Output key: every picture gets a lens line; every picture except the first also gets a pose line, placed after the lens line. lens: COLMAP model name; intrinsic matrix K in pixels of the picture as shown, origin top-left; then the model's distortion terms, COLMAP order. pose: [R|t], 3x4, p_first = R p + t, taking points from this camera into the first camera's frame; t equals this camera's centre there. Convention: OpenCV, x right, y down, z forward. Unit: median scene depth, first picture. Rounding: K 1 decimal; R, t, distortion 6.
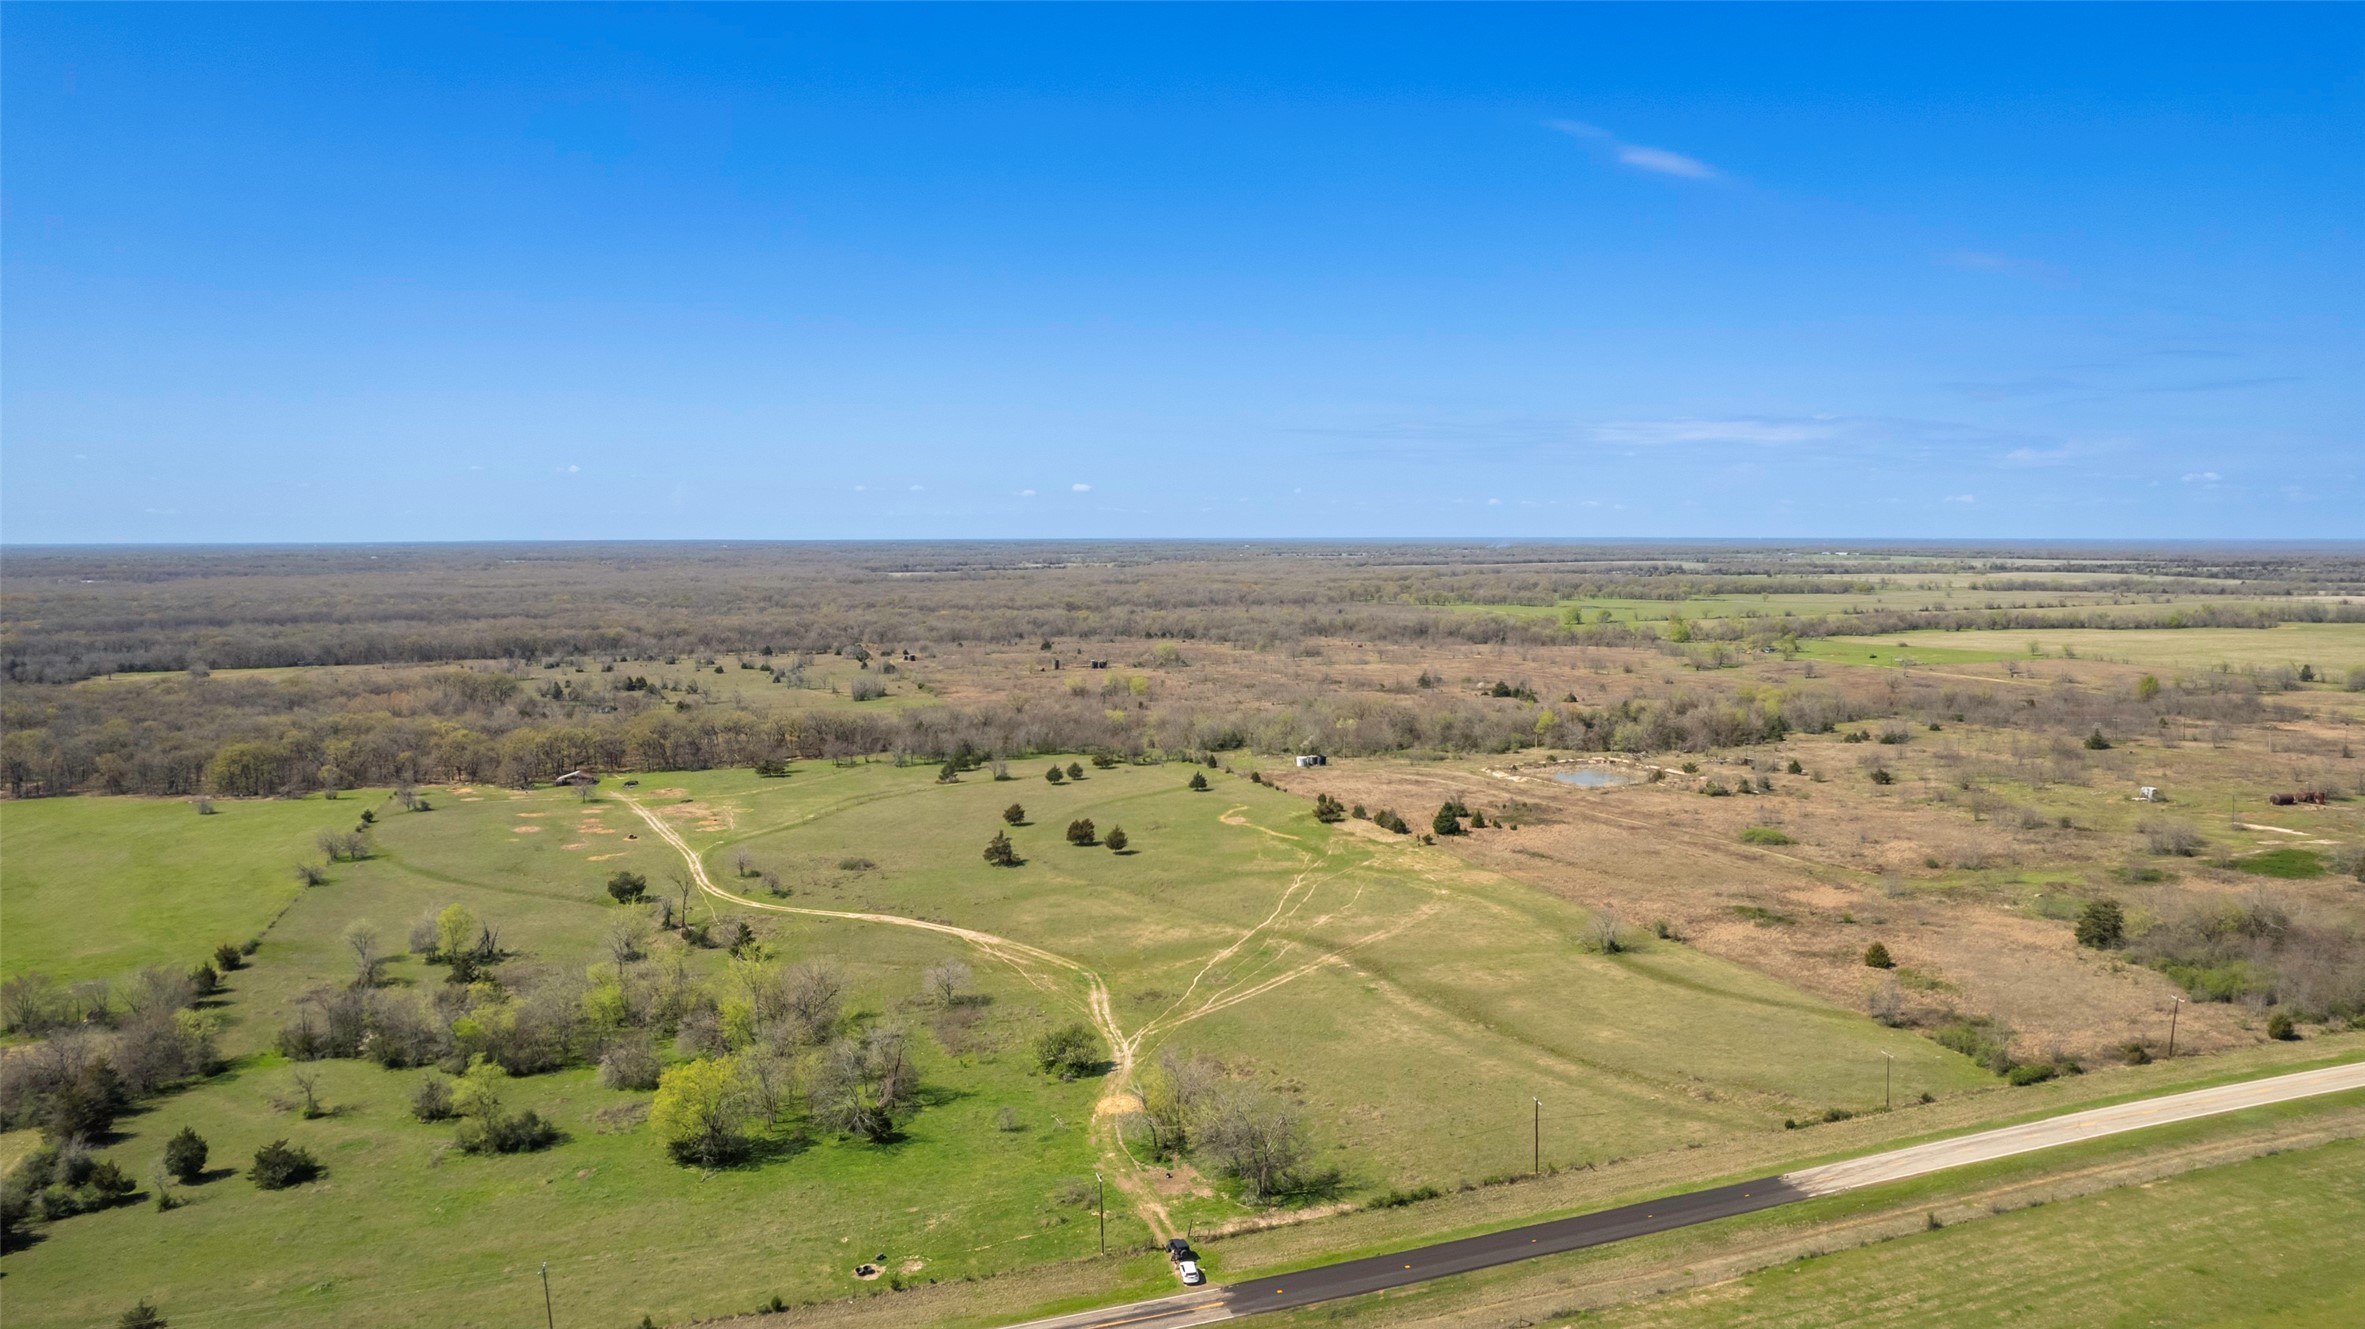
lens RADIAL K [[1521.9, 0, 1180.7], [0, 1521.9, 666.9], [0, 0, 1]] dist [-0.079695, 0.068647]
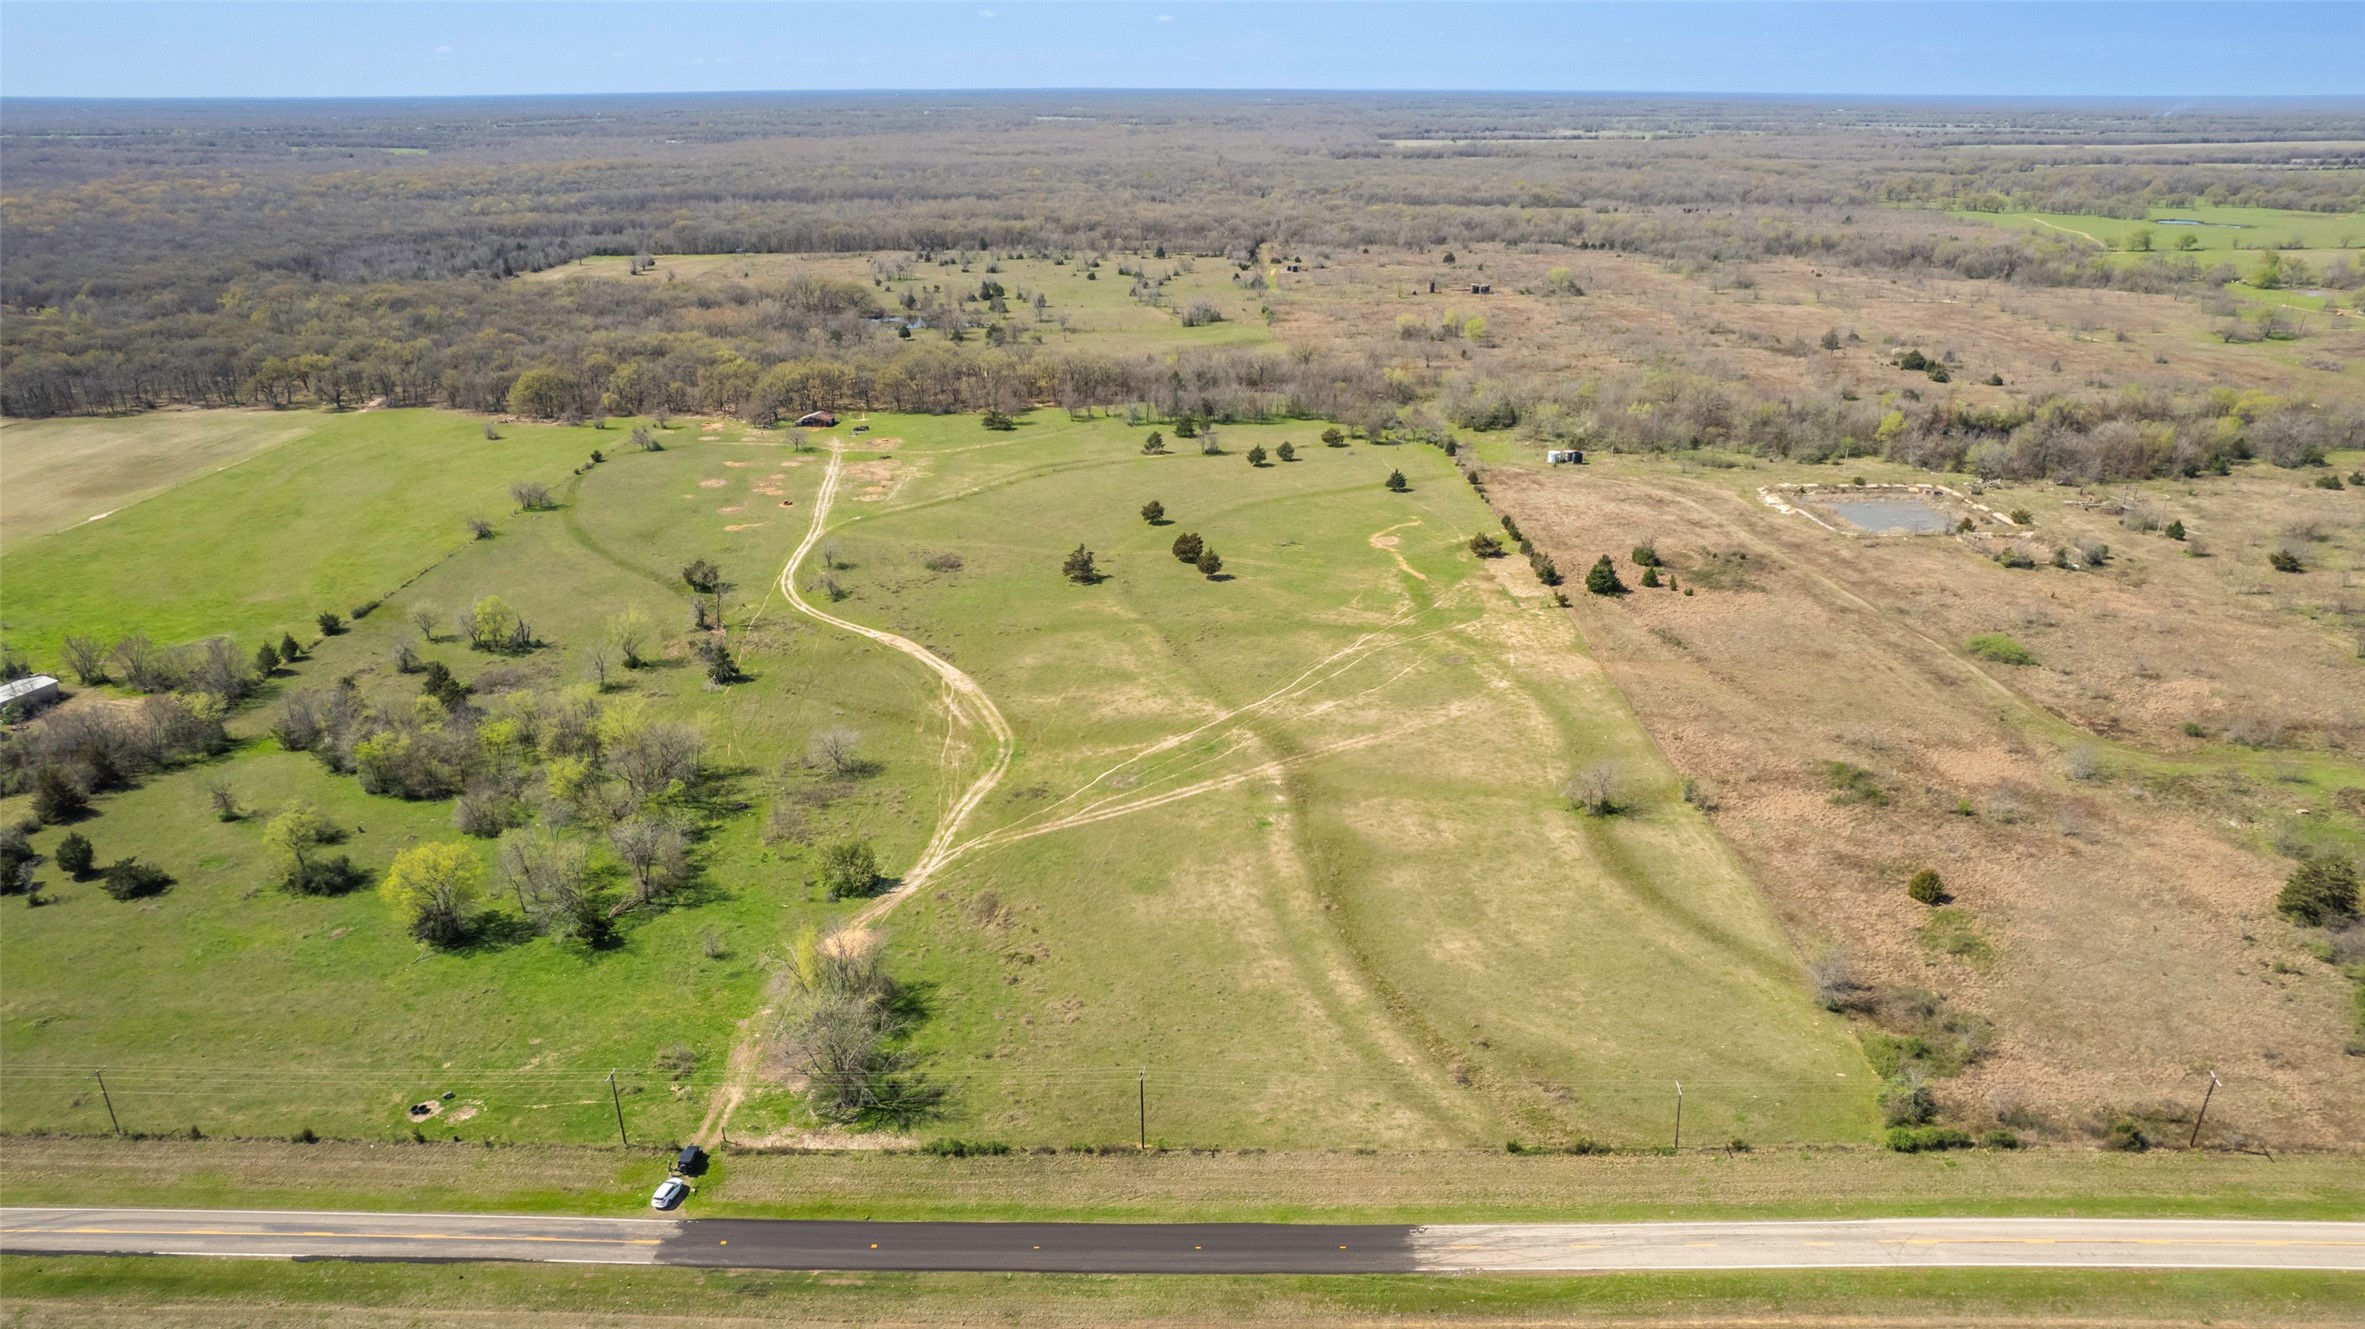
lens RADIAL K [[1542.0, 0, 1181.2], [0, 1542.0, 647.0], [0, 0, 1]] dist [-0.078439, 0.070558]
pose [[0.935484, 0.124699, -0.330637, 0.312084], [-0.032905, 0.962341, 0.269846, -0.106571], [0.351835, -0.241556, 0.904358, 0.176430]]
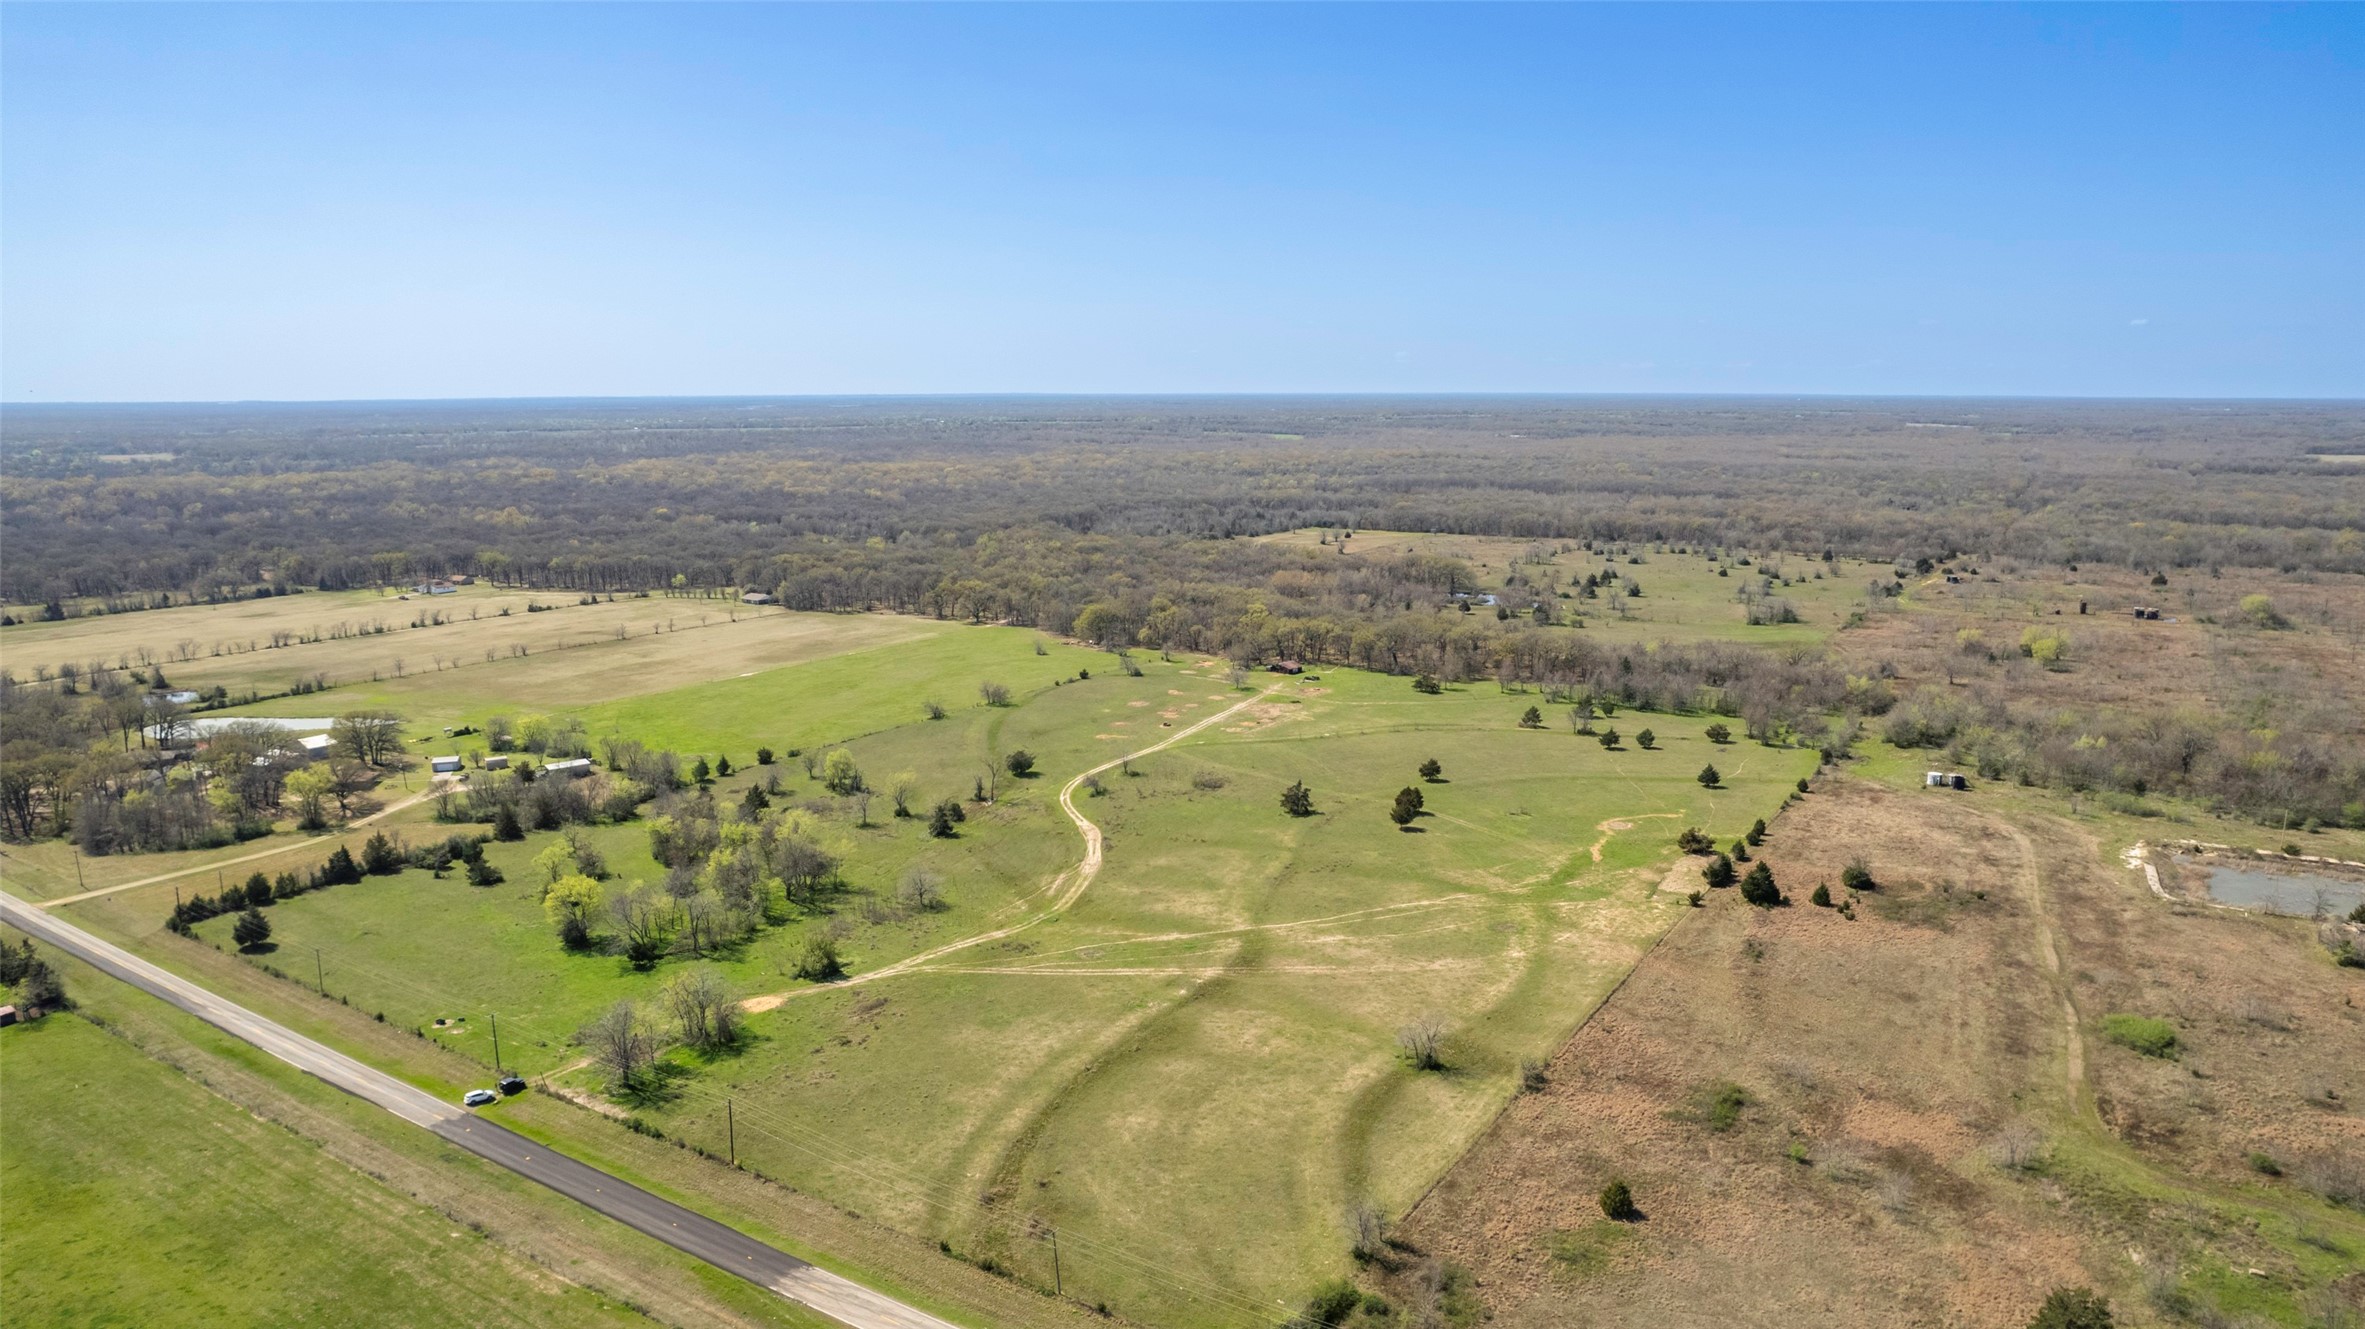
lens RADIAL K [[1537.2, 0, 1180.2], [0, 1537.2, 667.5], [0, 0, 1]] dist [-0.085003, 0.076007]
pose [[0.597946, 0.145781, -0.788168, 0.772954], [-0.069478, 0.989047, 0.130226, -0.118332], [0.798520, -0.023108, 0.601525, 0.366988]]
